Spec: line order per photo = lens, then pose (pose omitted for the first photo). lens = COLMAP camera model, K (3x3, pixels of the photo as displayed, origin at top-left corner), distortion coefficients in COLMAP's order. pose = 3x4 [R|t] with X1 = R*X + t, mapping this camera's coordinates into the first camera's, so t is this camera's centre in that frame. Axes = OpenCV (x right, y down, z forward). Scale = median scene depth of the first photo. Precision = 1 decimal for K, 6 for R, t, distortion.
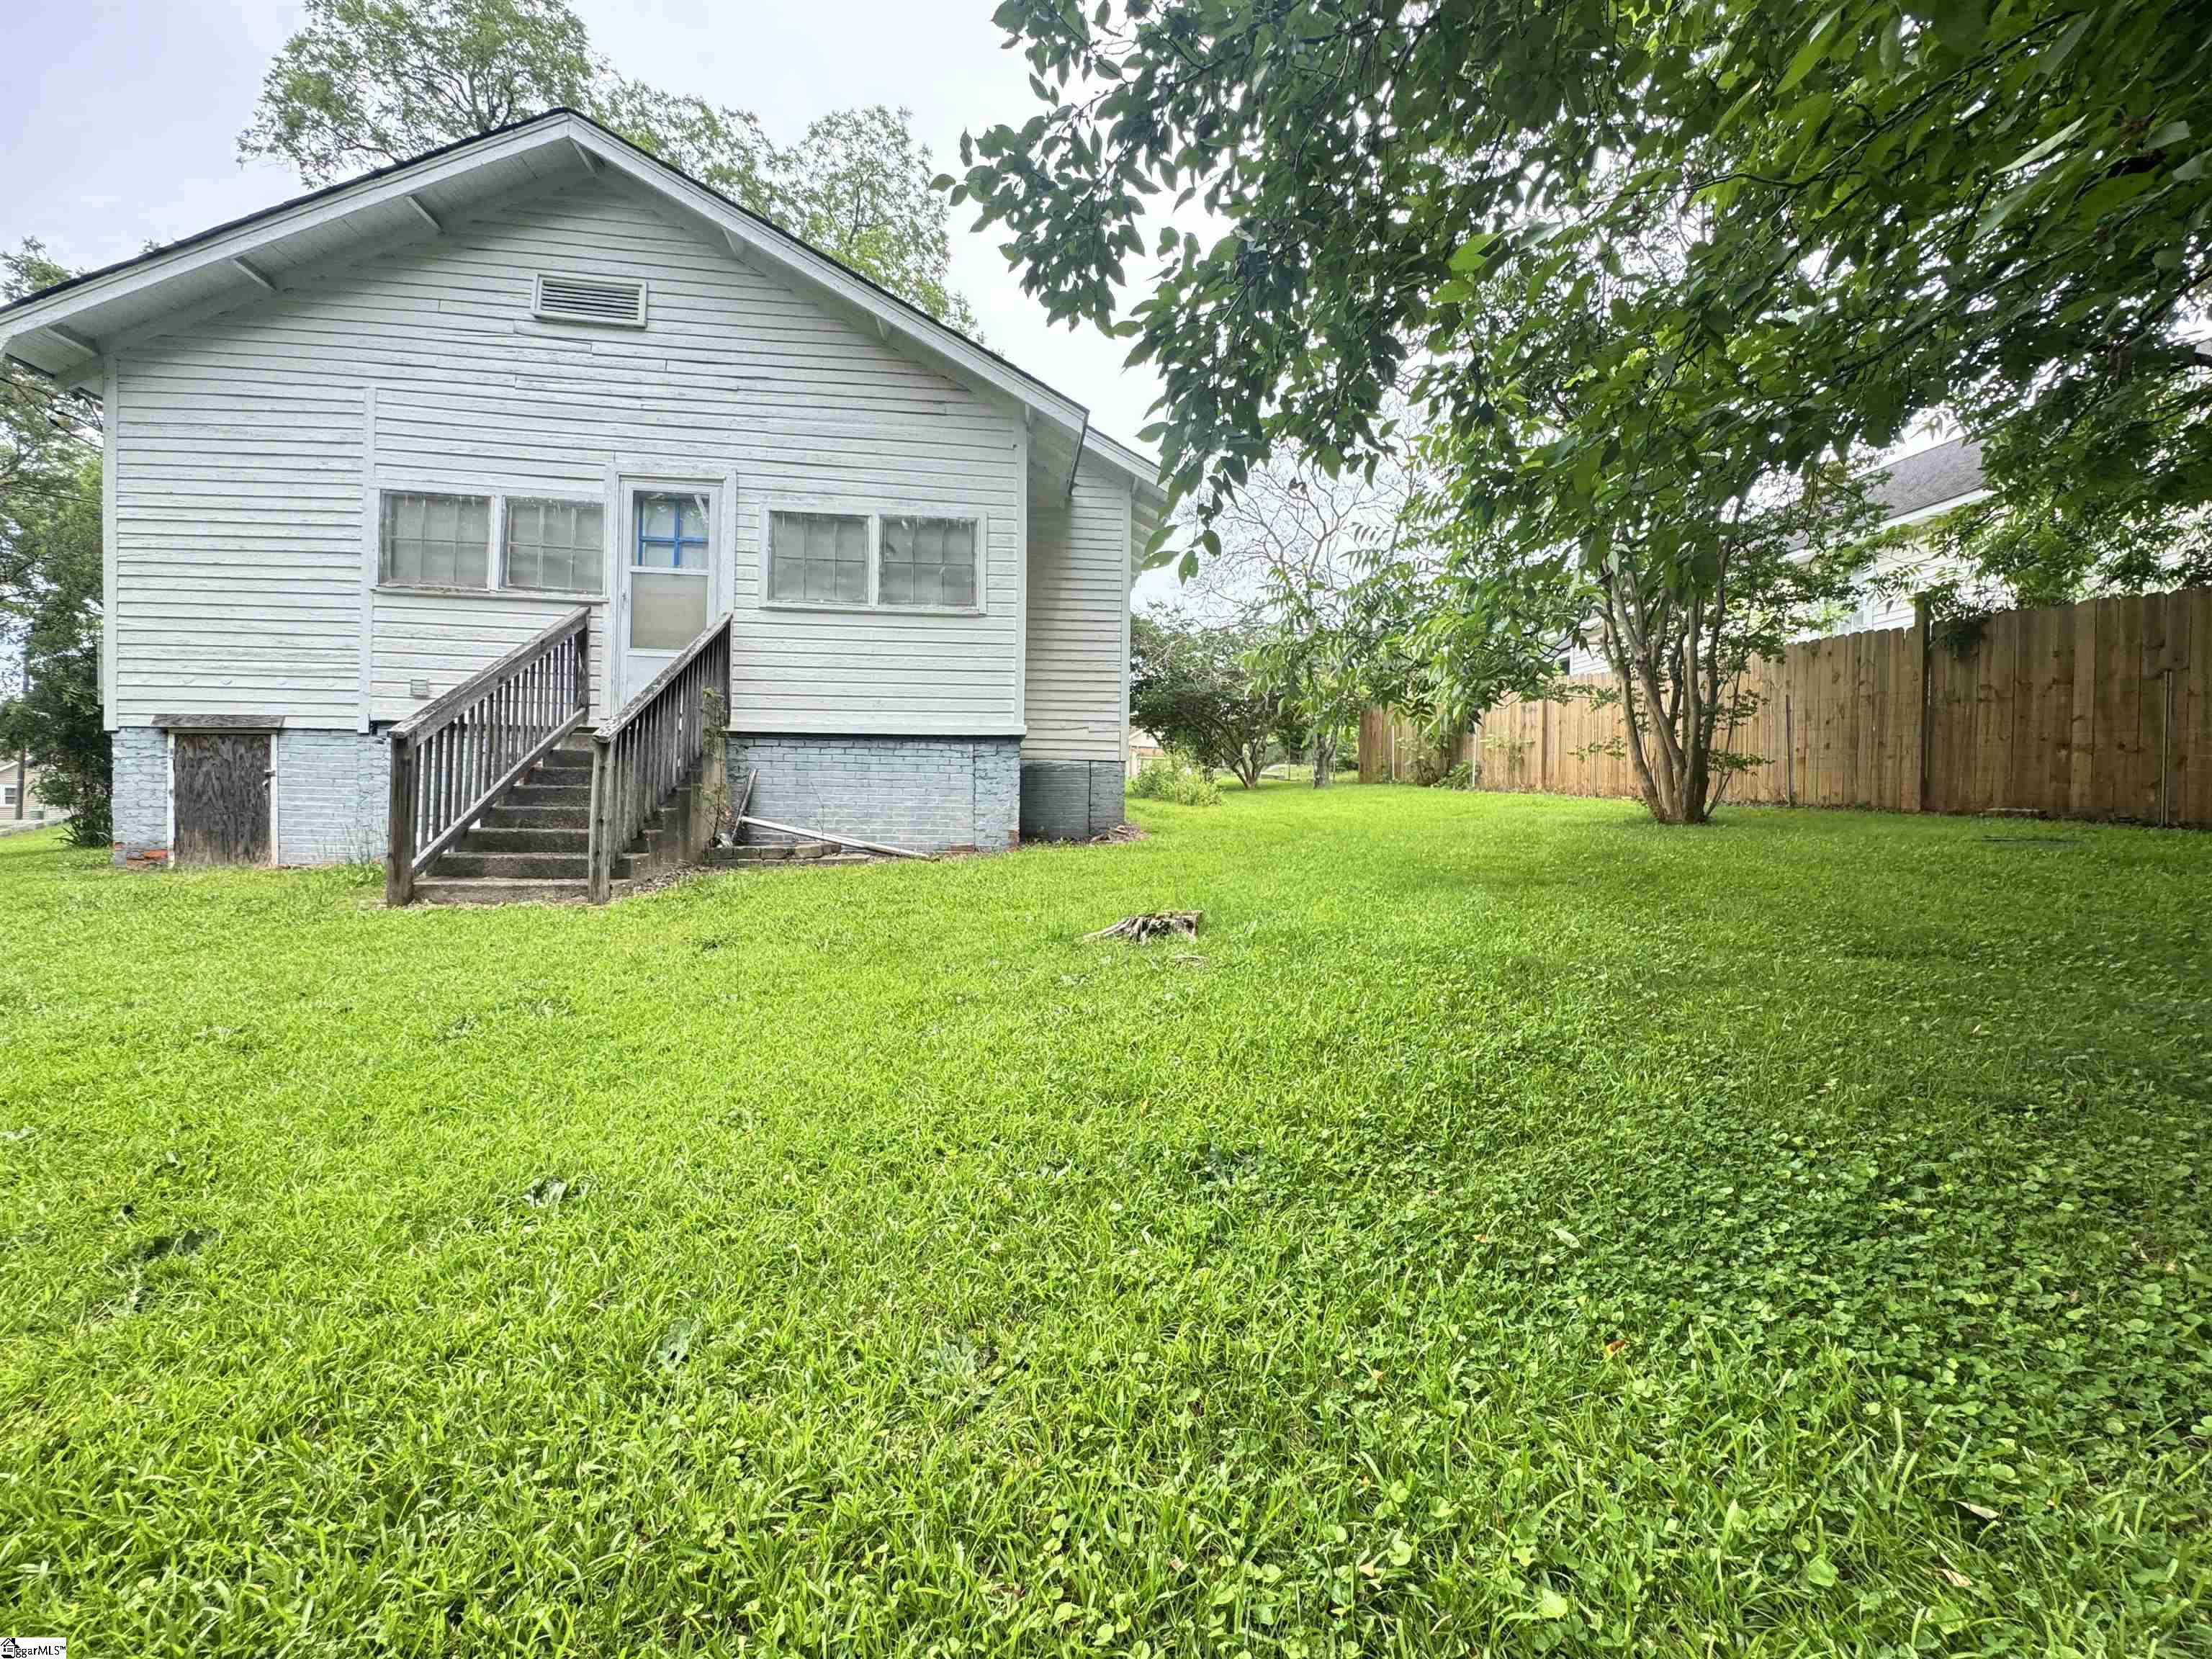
lens RADIAL K [[887.1, 0, 1113.5], [0, 887.1, 826.8], [0, 0, 1]] dist [-0.013778, -0.000300]
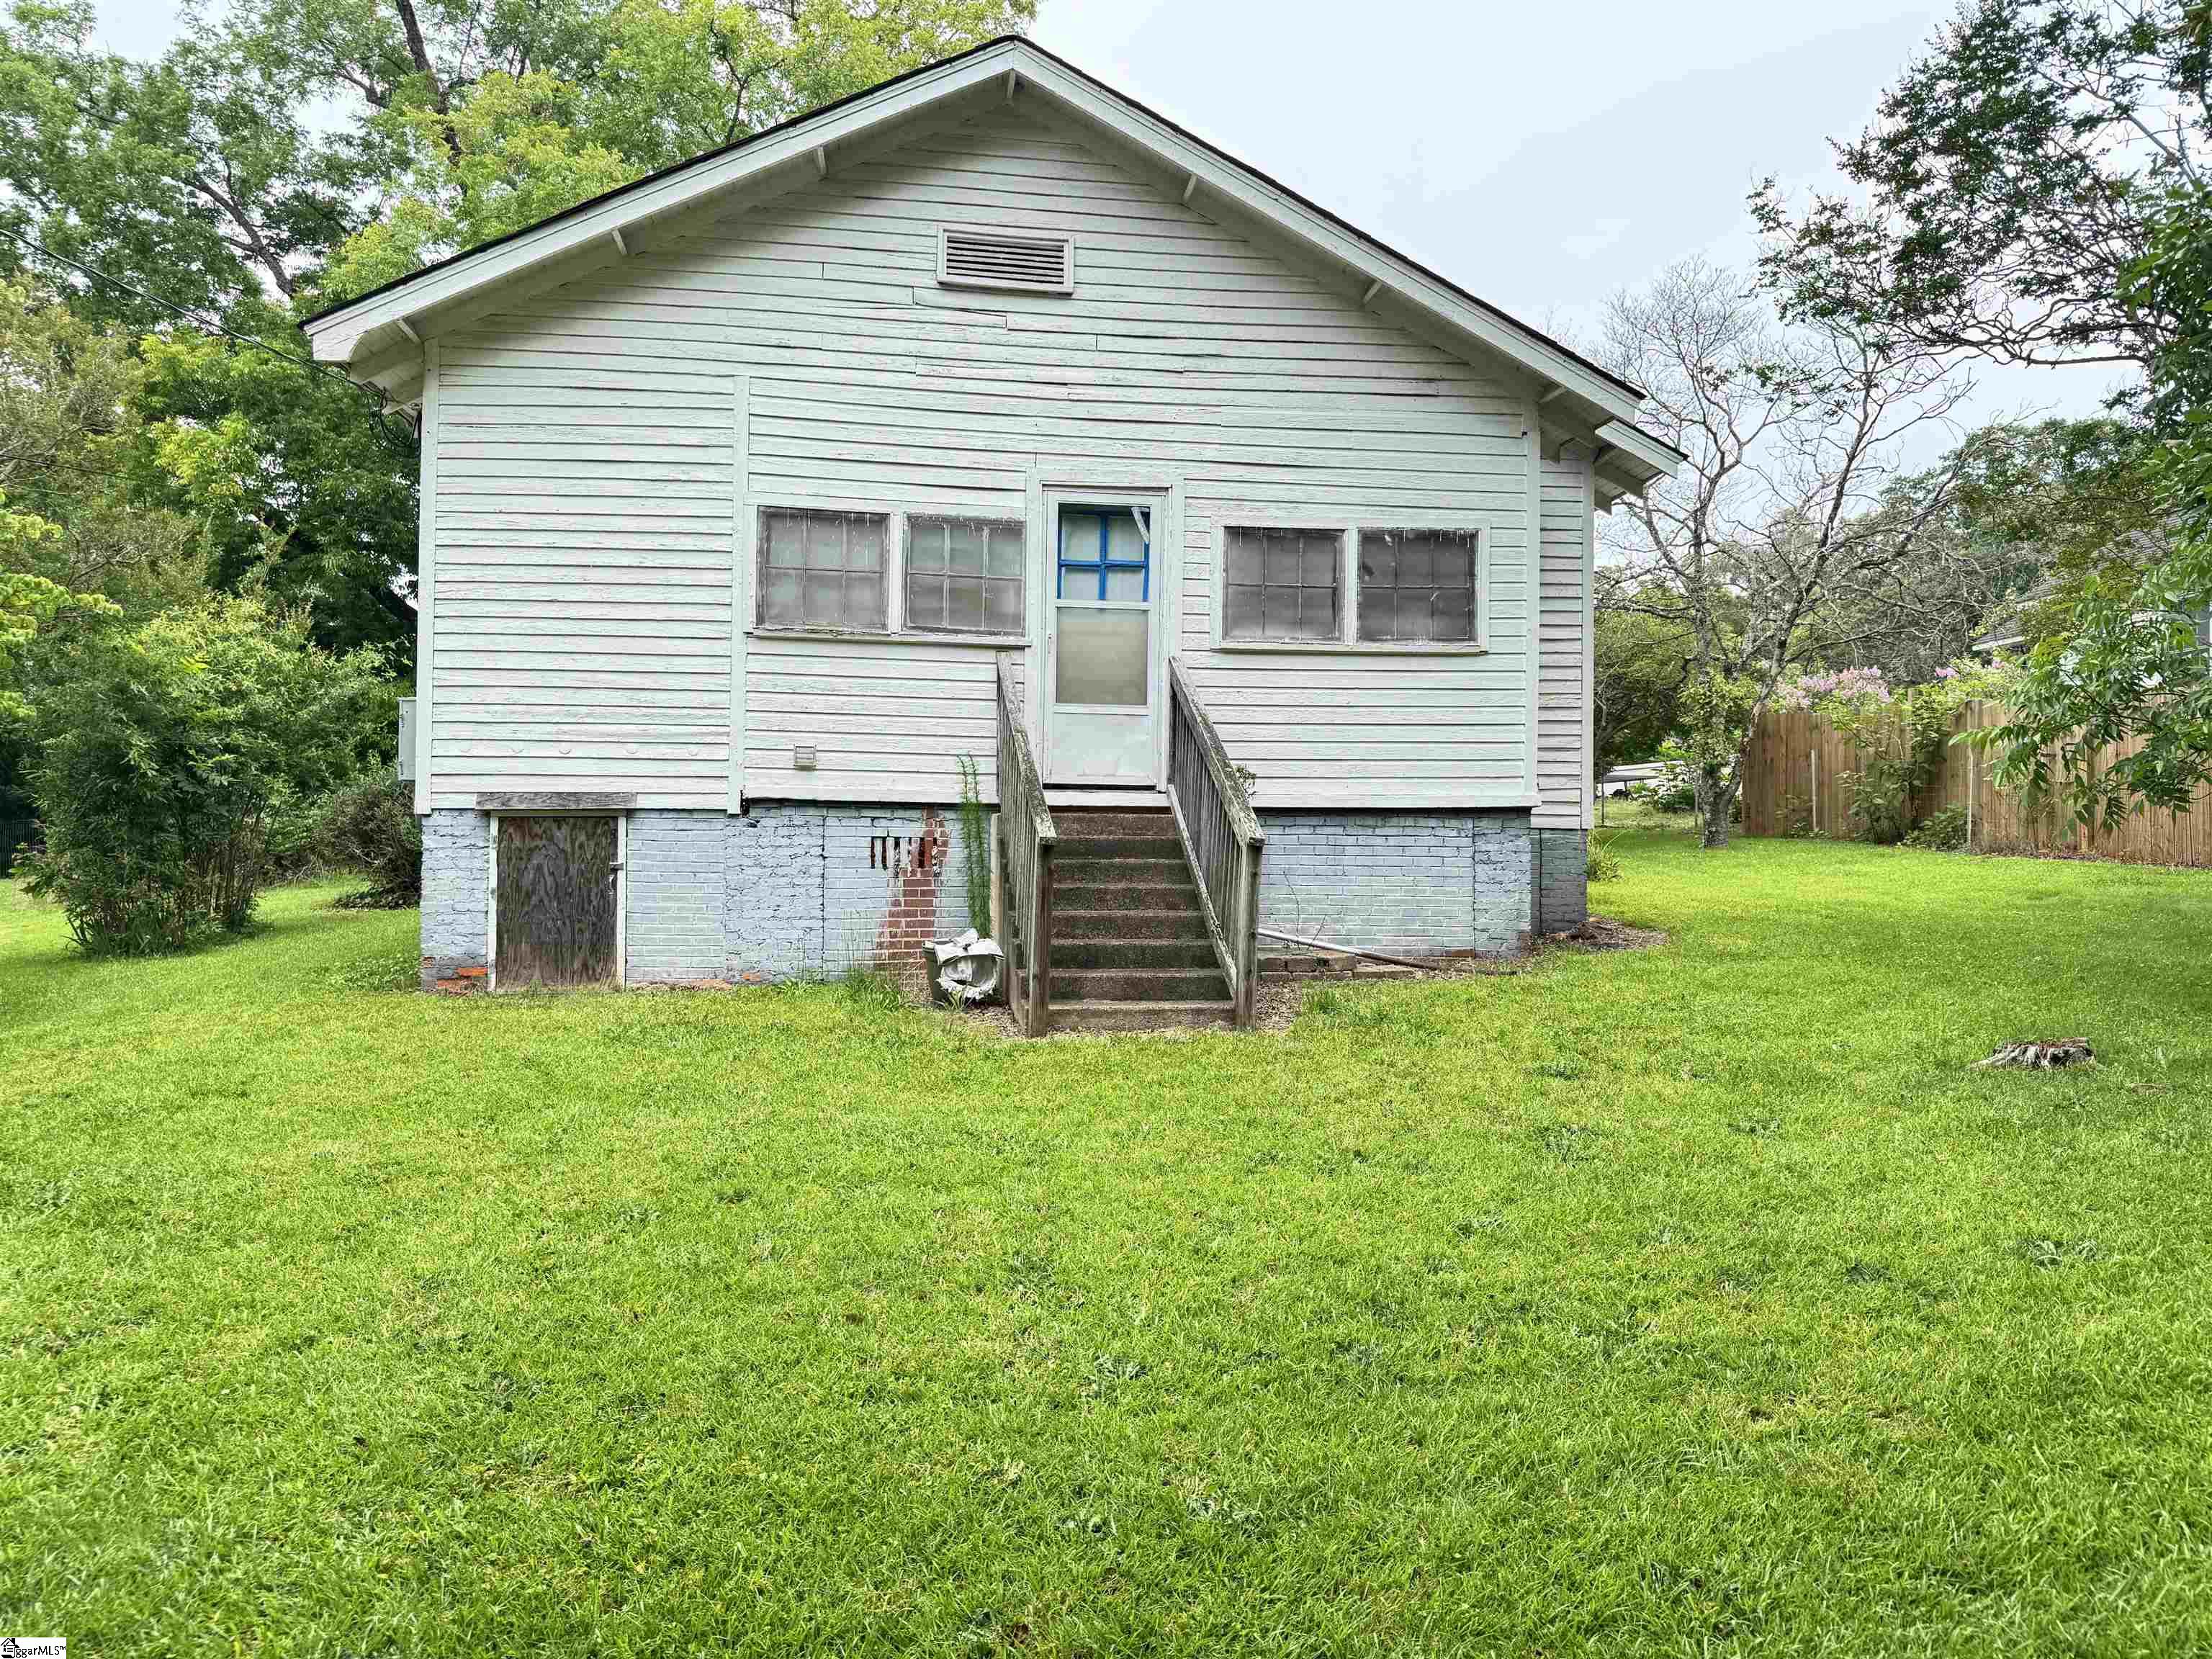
lens RADIAL K [[1550.6, 0, 1099.2], [0, 1550.6, 842.9], [0, 0, 1]] dist [0.045276, -0.022248]
pose [[0.999976, -0.006881, 0.000459, -0.517958], [0.006891, 0.999596, -0.027570, -0.039726], [-0.000269, 0.027572, 0.999620, -0.383175]]
